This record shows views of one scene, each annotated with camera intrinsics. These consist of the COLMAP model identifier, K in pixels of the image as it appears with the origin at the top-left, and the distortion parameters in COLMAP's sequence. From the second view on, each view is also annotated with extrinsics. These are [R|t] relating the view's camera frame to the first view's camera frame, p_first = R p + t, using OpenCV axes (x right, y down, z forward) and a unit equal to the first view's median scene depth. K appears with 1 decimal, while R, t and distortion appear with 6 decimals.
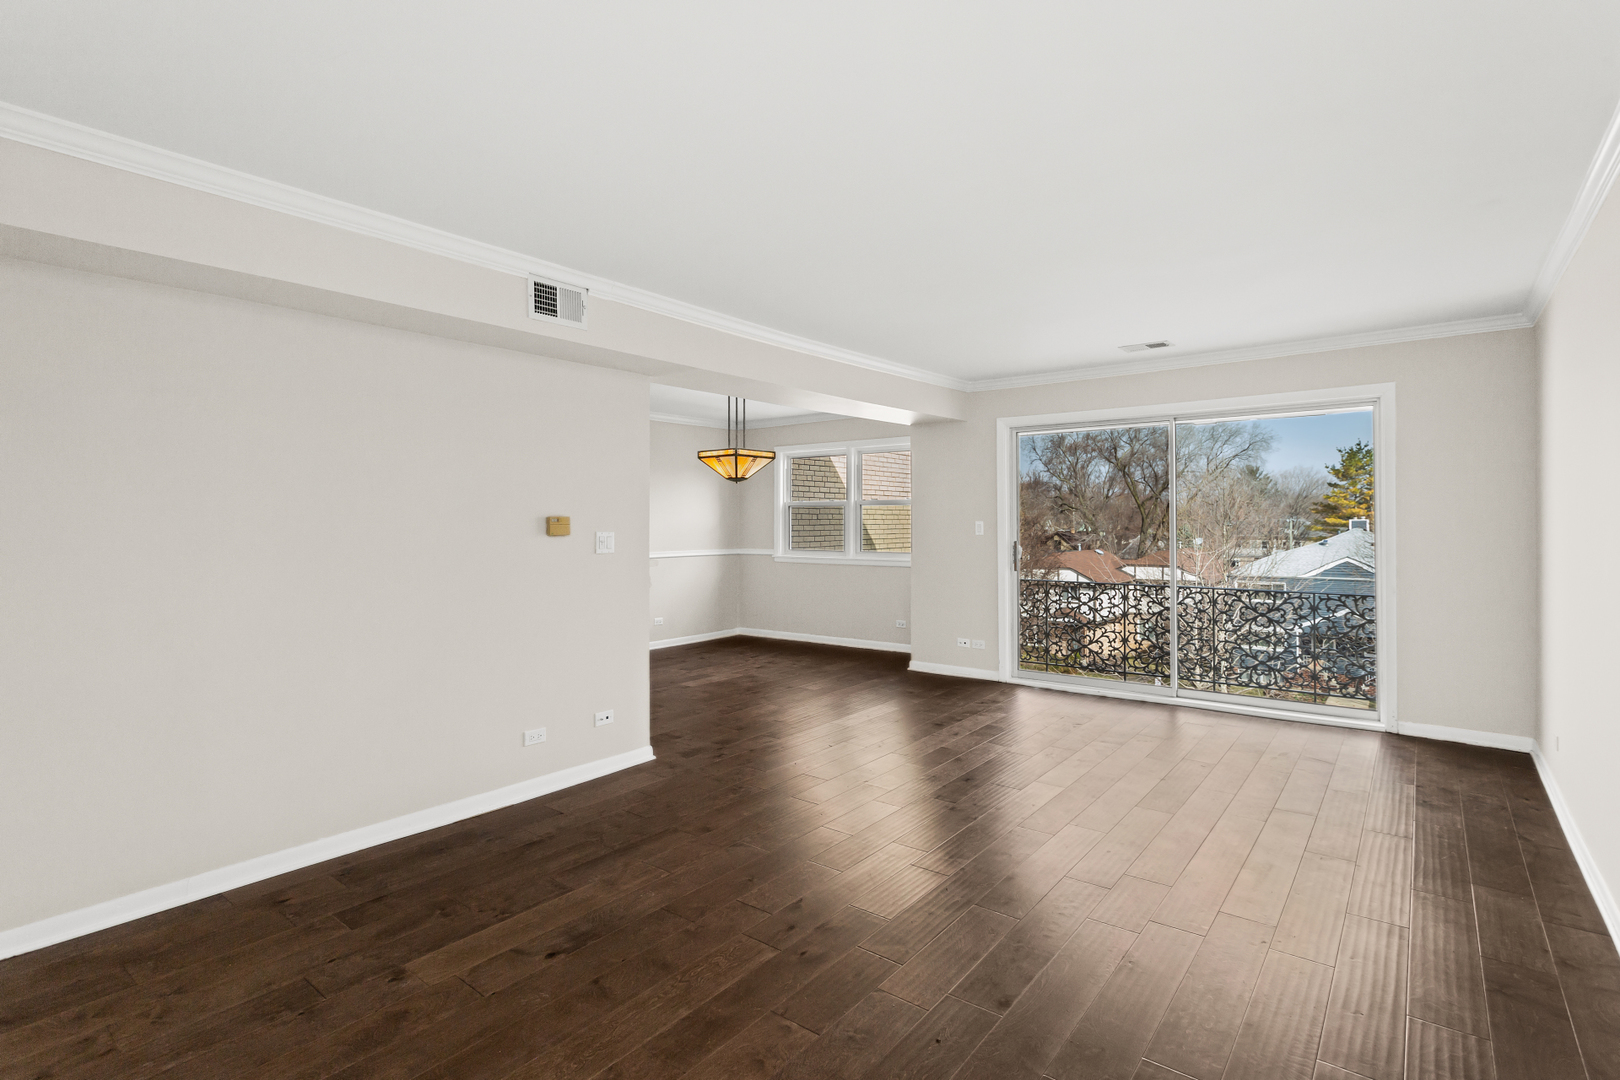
lens RADIAL K [[780.6, 0, 806.2], [0, 780.6, 523.2], [0, 0, 1]] dist [0.000807, 0.001506]
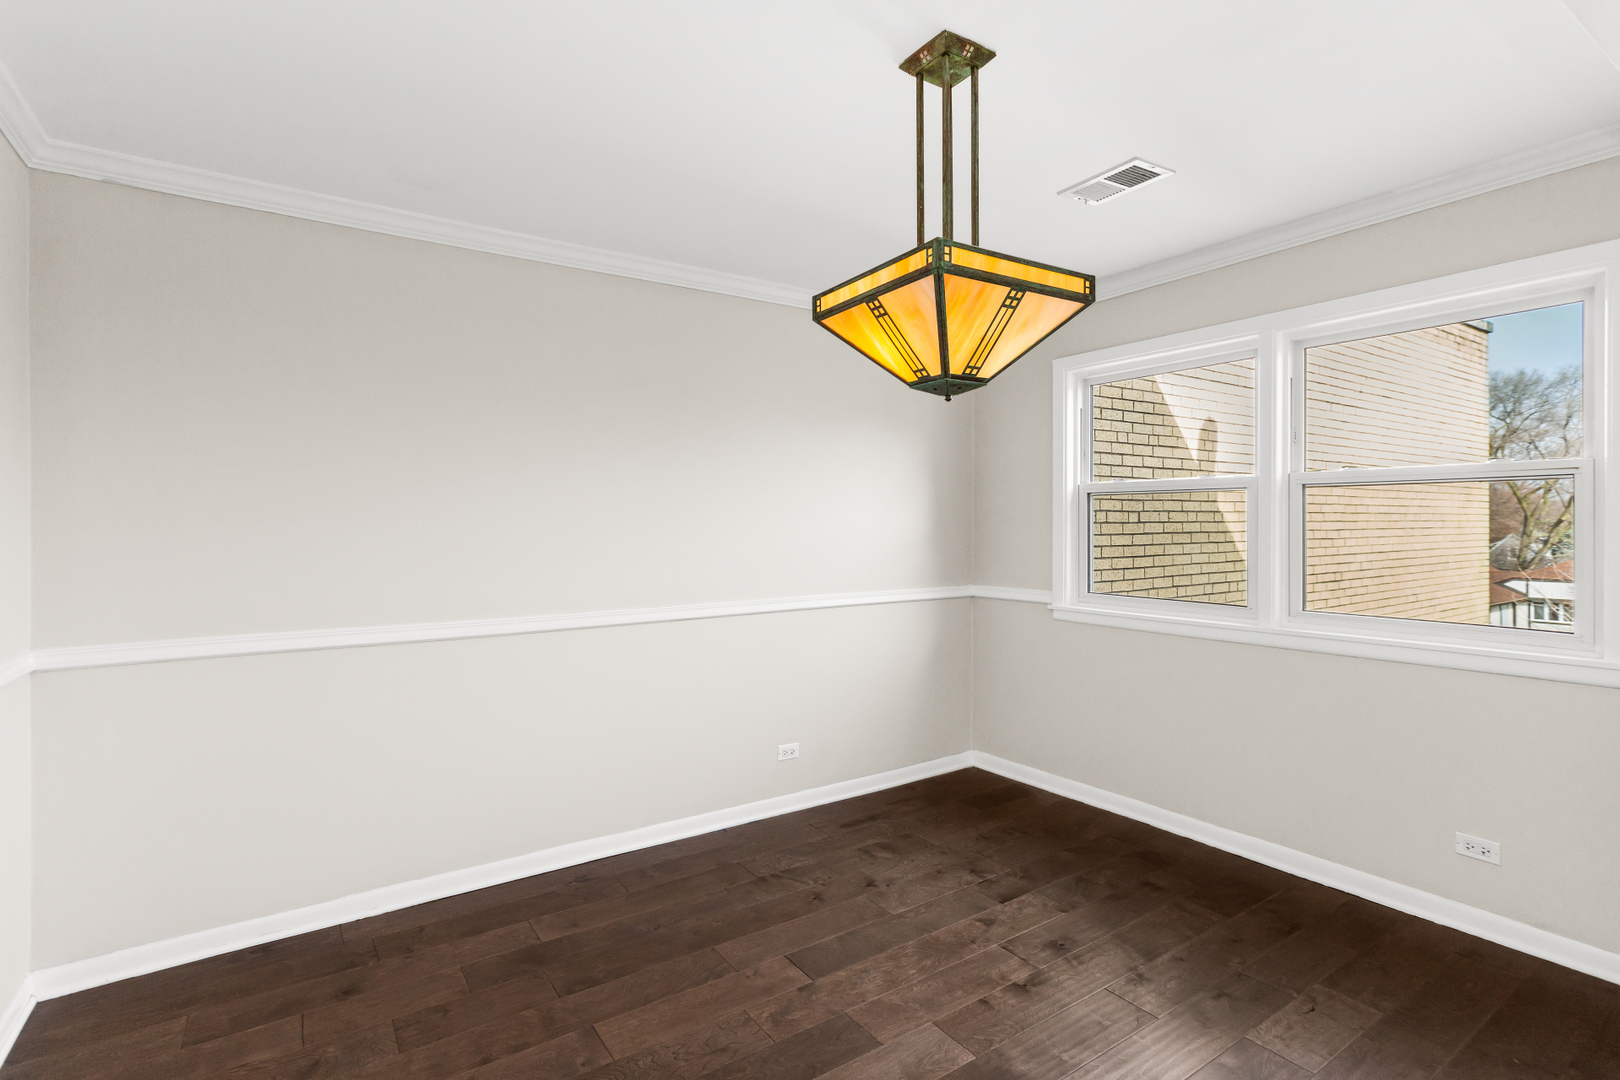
lens RADIAL K [[780.6, 0, 806.2], [0, 780.6, 523.2], [0, 0, 1]] dist [0.000807, 0.001506]
pose [[0.952110, -0.003519, -0.305736, -0.038939], [0.003196, 0.999994, -0.001555, -0.004923], [0.305740, 0.000503, 0.952115, 0.536354]]
